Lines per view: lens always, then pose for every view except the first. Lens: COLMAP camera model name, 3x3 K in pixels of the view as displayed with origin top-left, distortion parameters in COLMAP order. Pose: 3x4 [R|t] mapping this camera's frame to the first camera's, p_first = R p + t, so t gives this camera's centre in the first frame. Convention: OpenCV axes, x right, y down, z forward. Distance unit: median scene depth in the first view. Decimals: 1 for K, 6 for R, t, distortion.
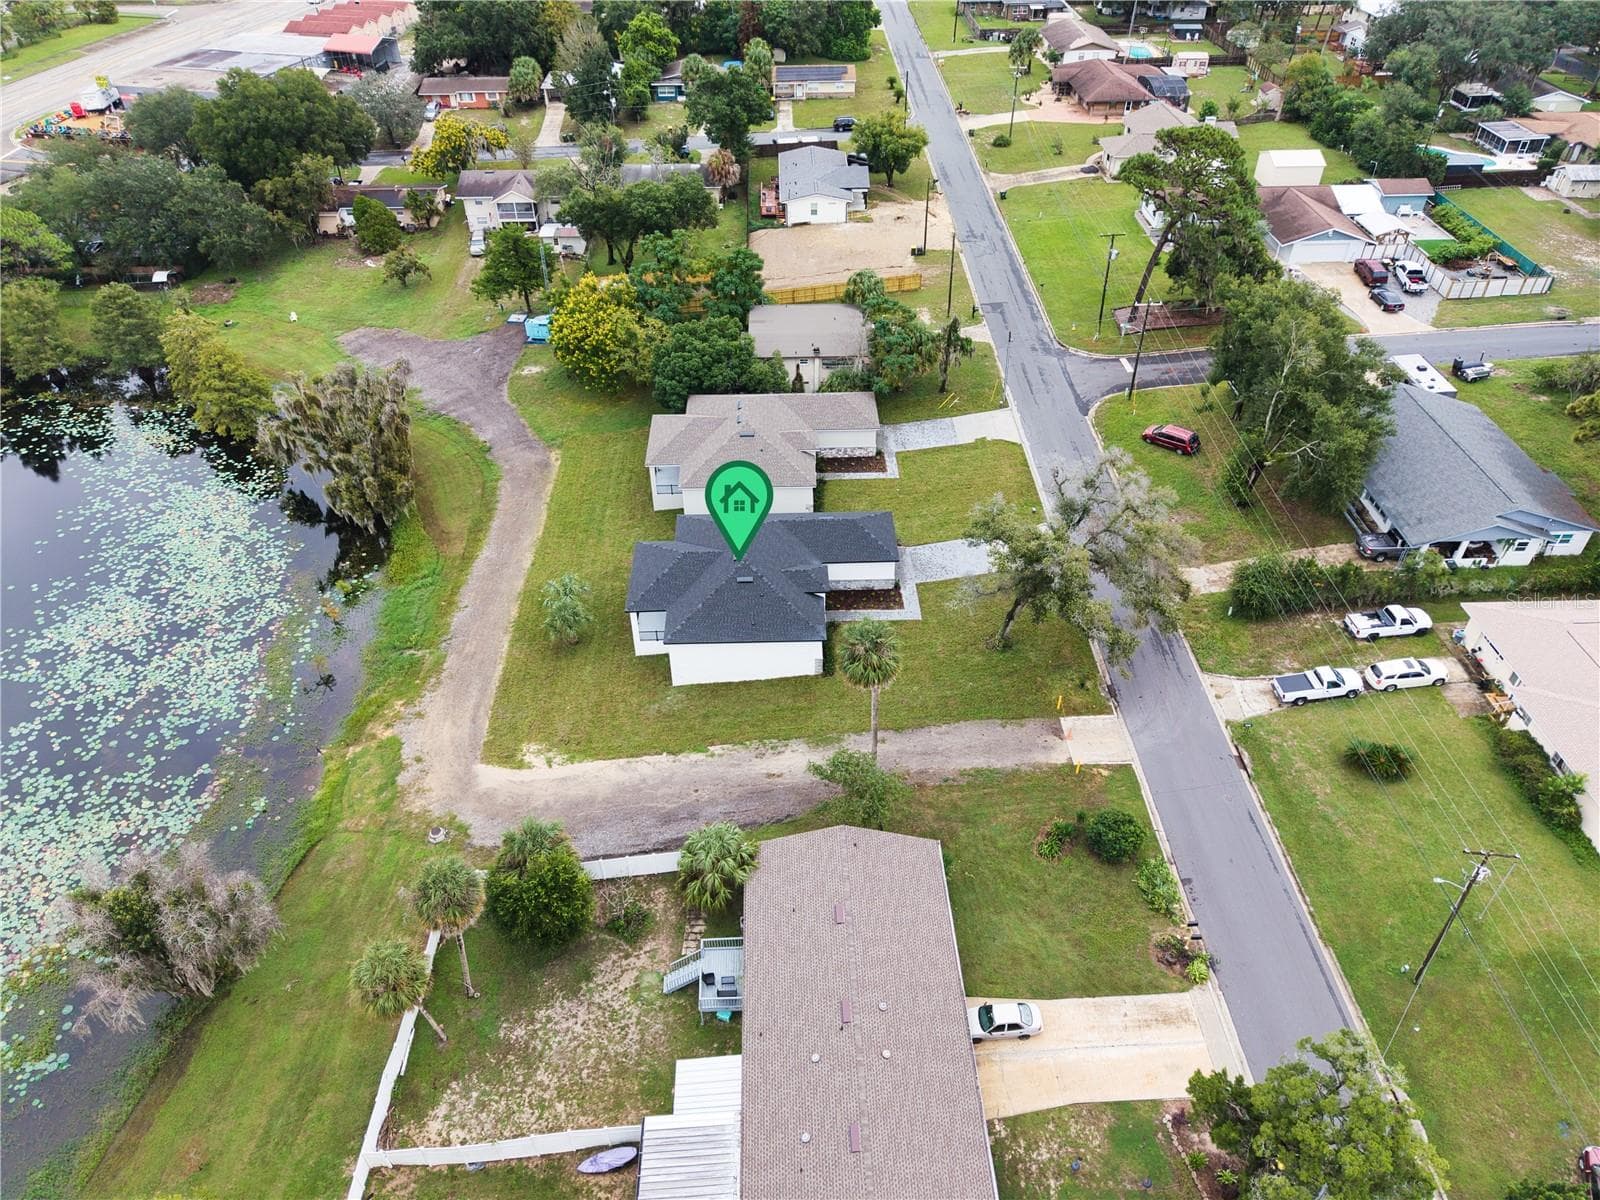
lens RADIAL K [[1084.0, 0, 800.0], [0, 1084.0, 600.0], [0, 0, 1]] dist [-0.022678, -0.002249]
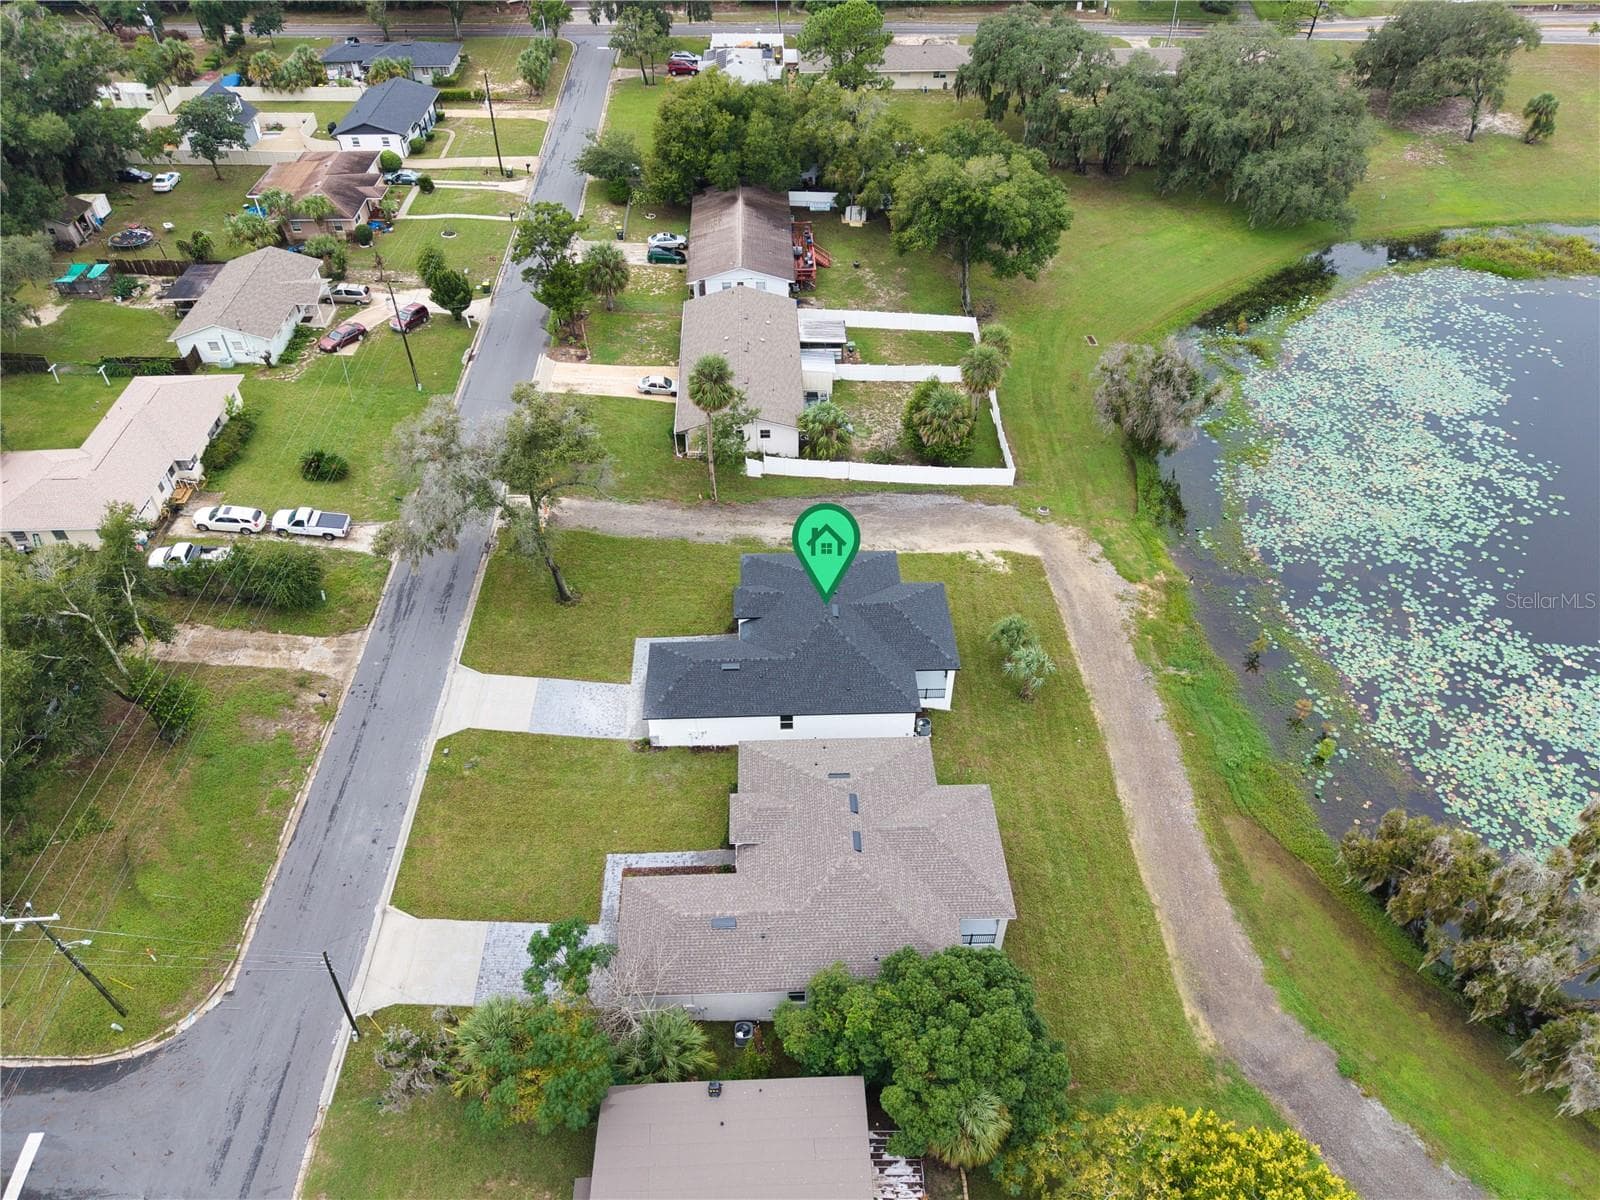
lens RADIAL K [[1090.9, 0, 800.0], [0, 1090.9, 600.0], [0, 0, 1]] dist [0.001214, -0.004656]
pose [[-0.999858, 0.008101, -0.014803, -0.016750], [-0.013410, 0.150994, 0.988444, -1.027544], [0.010243, 0.988502, -0.150864, 1.237811]]
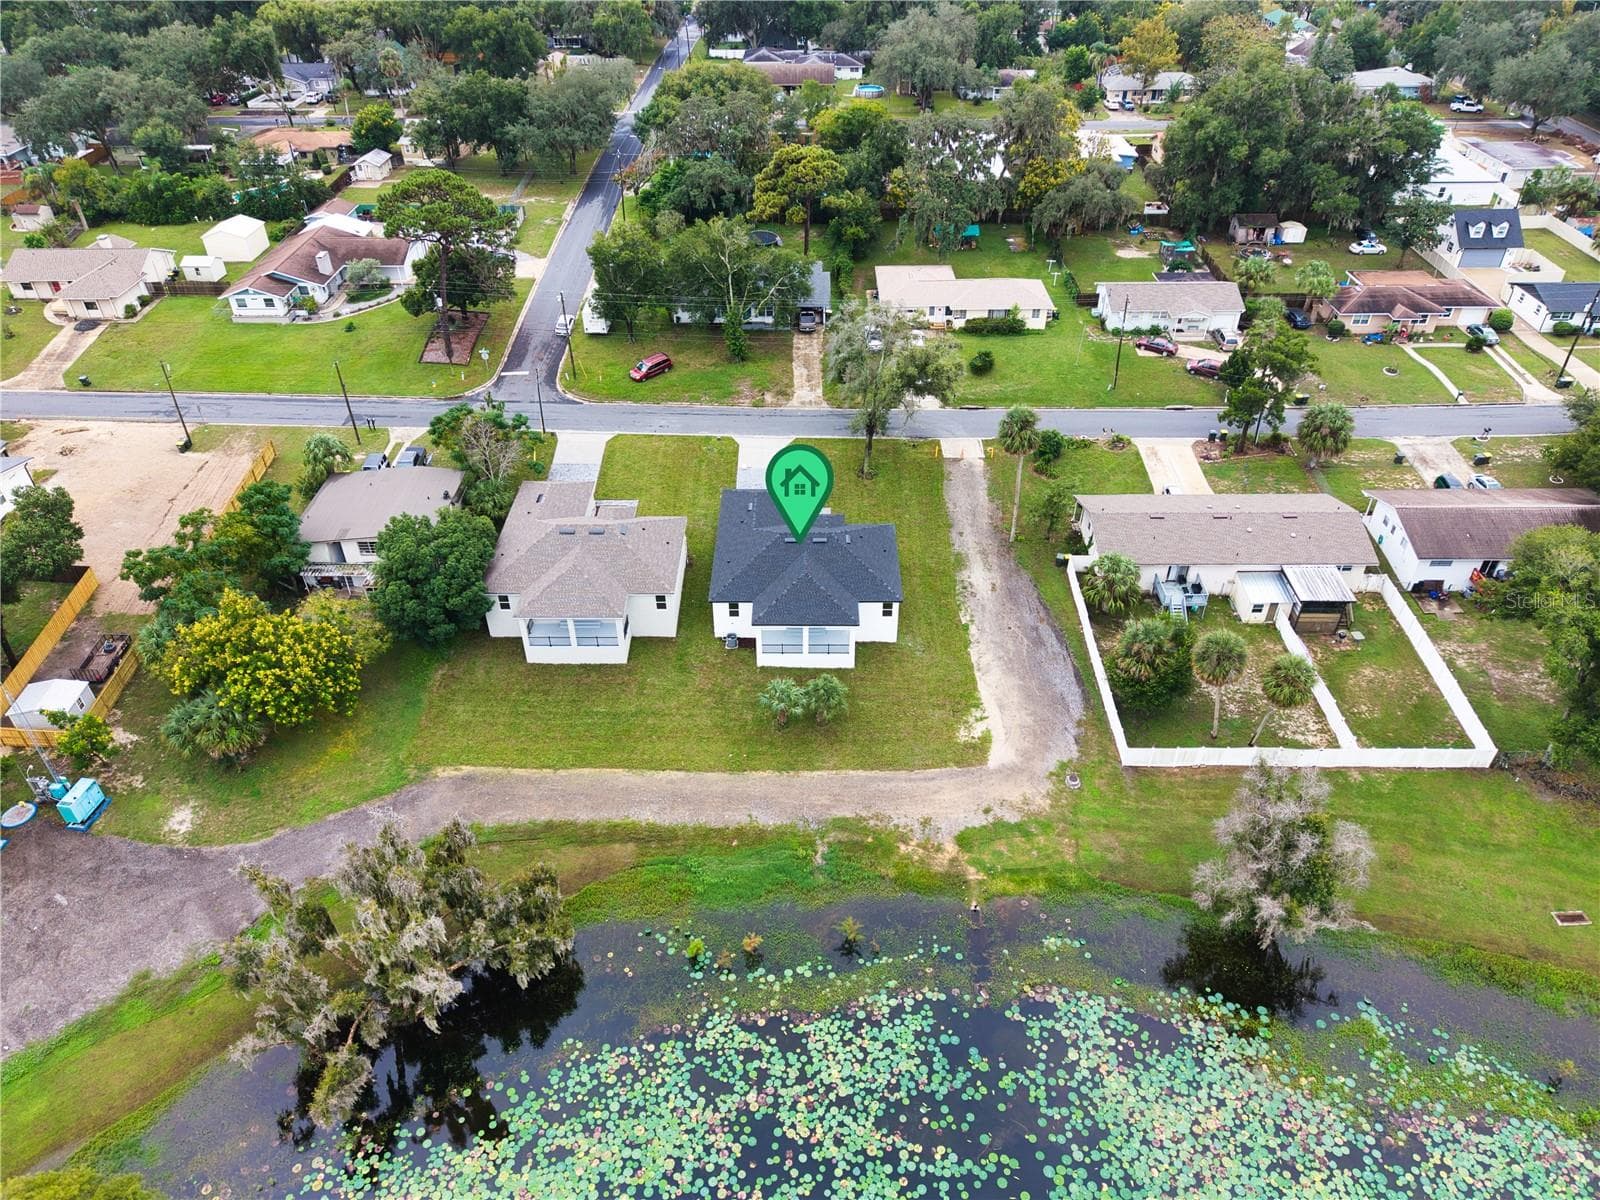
lens RADIAL K [[1090.9, 0, 800.0], [0, 1090.9, 600.0], [0, 0, 1]] dist [0.001214, -0.004656]
pose [[0.032323, -0.601371, 0.798316, -1.086803], [0.634720, 0.629348, 0.448388, -0.568498], [-0.772066, 0.492214, 0.402045, 0.630884]]
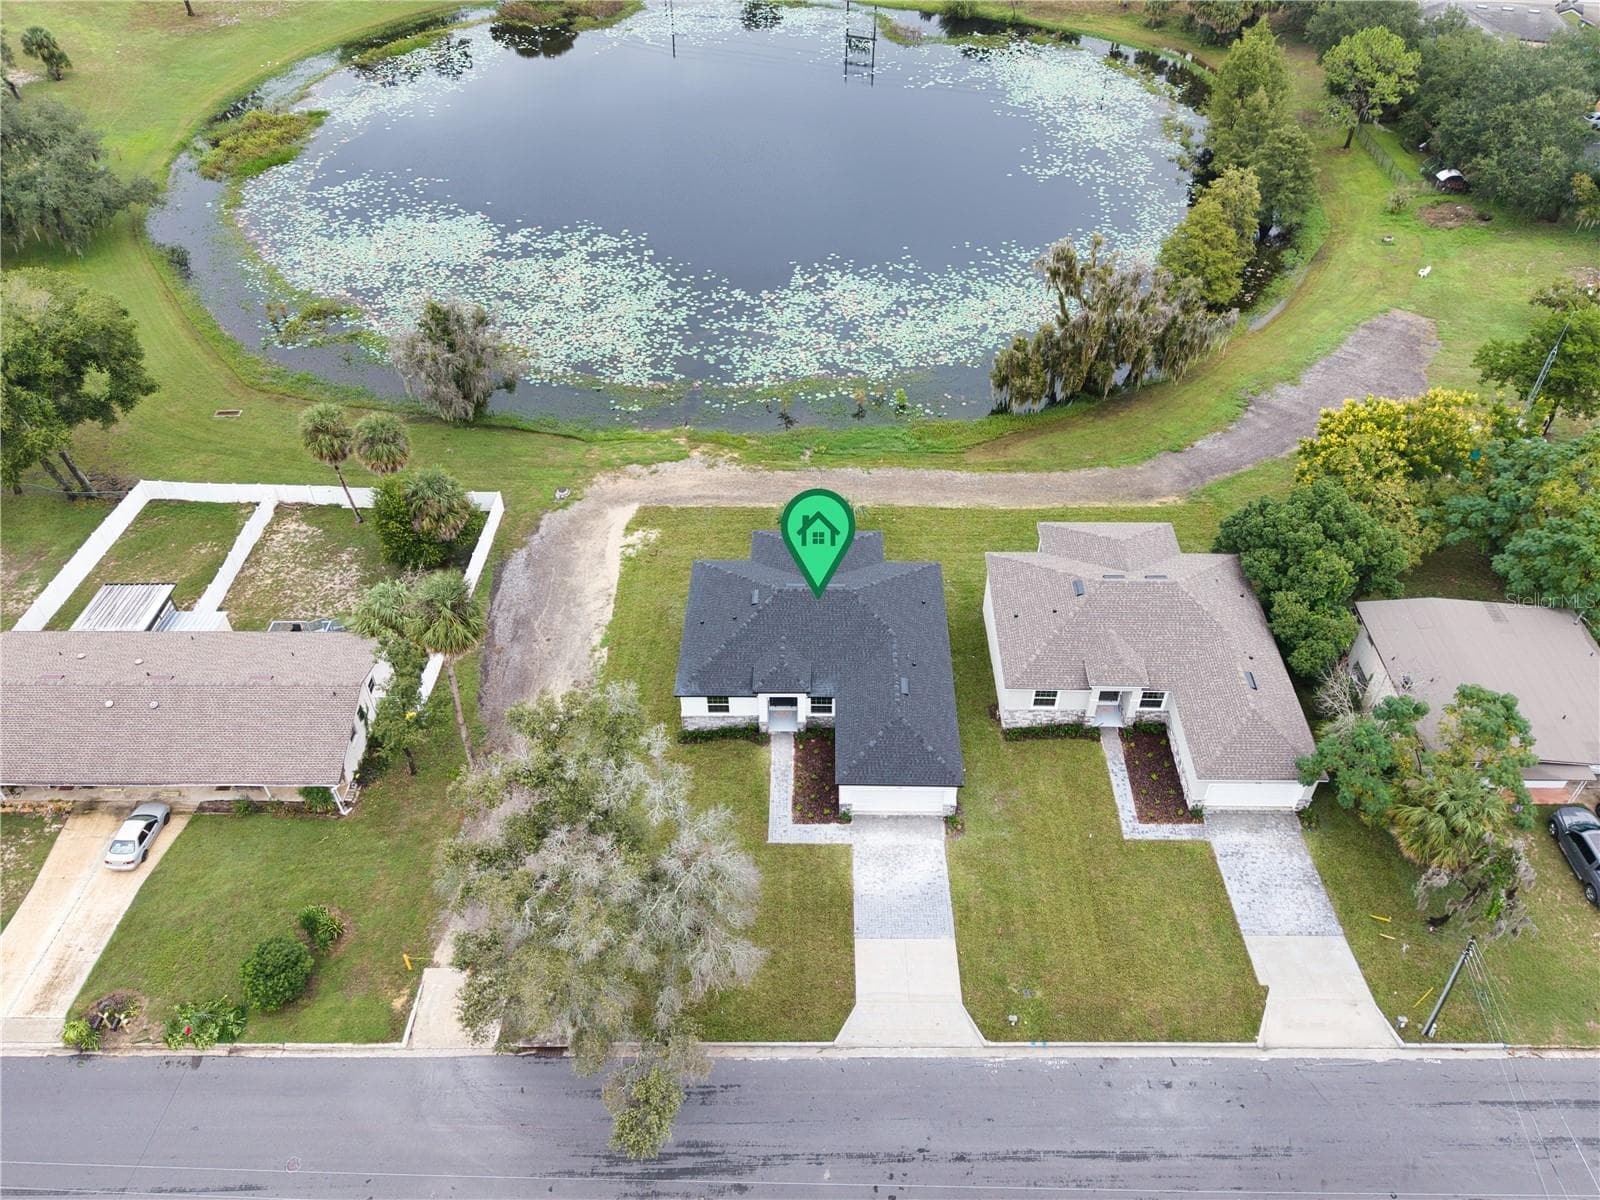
lens RADIAL K [[1104.0, 0, 828.3], [0, 1104.0, 600.8], [0, 0, 1]] dist [0.004883, -0.001486]
pose [[-0.031120, 0.694137, -0.719170, 0.578999], [-0.633184, 0.543037, 0.551534, -0.544576], [0.773376, 0.472530, 0.422617, 0.726942]]
